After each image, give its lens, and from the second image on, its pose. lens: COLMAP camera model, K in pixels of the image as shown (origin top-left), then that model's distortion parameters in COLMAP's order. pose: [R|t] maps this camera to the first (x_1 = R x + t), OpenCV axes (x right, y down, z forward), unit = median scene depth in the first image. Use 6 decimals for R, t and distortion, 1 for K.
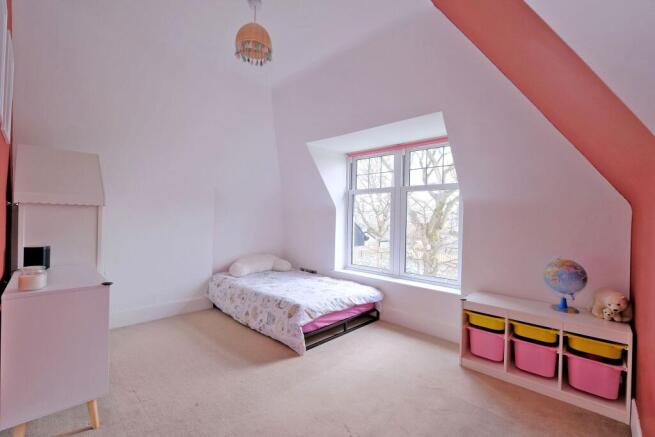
lens RADIAL K [[298.4, 0, 327.9], [0, 298.4, 223.2], [0, 0, 1]] dist [0.000396, -0.000009]
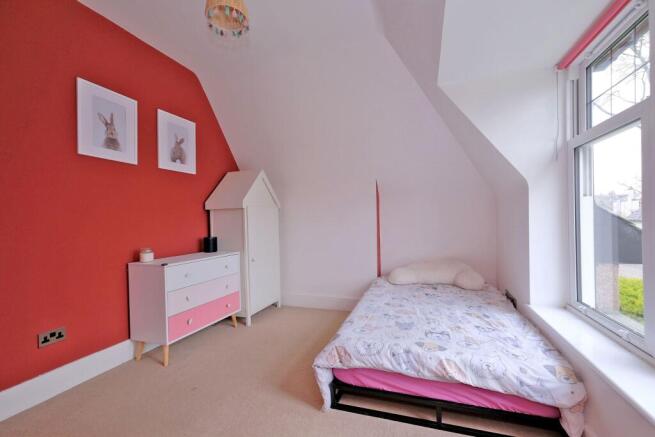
lens RADIAL K [[298.4, 0, 327.9], [0, 298.4, 223.2], [0, 0, 1]] dist [0.000396, -0.000009]
pose [[0.397941, -0.013281, -0.917315, 0.444596], [0.018557, 0.999807, -0.006424, 0.019073], [0.917223, -0.014466, 0.398111, 0.612675]]
